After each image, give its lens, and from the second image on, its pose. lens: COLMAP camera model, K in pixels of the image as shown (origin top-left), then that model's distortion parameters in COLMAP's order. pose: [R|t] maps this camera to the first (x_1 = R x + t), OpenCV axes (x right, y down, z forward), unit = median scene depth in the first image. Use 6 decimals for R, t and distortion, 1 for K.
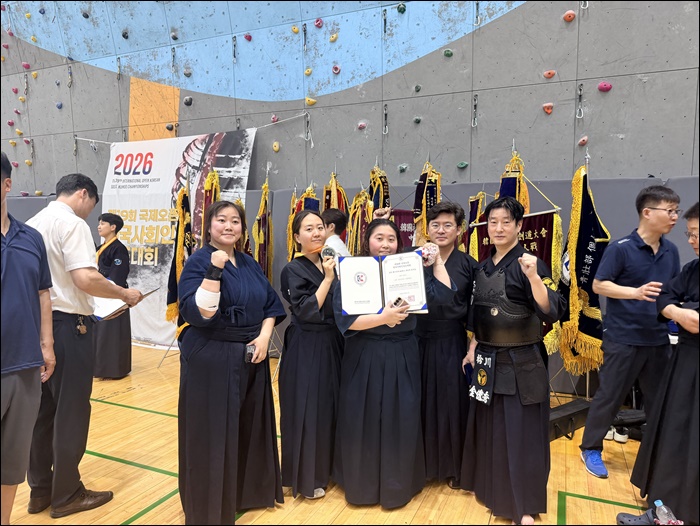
lens RADIAL K [[487.9, 0, 350.0], [0, 487.9, 263.0], [0, 0, 1]] dist [0.092495, -0.142725]
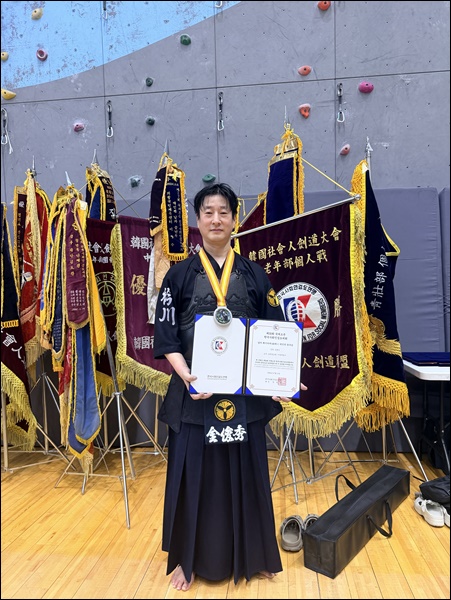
lens RADIAL K [[418.2, 0, 226.2], [0, 418.2, 309.3], [0, 0, 1]] dist [0.092495, -0.142725]
pose [[0.957786, -0.034377, 0.285418, 0.055119], [0.044036, 0.998652, -0.027492, 0.040722], [-0.284088, 0.038900, 0.958009, 0.368442]]
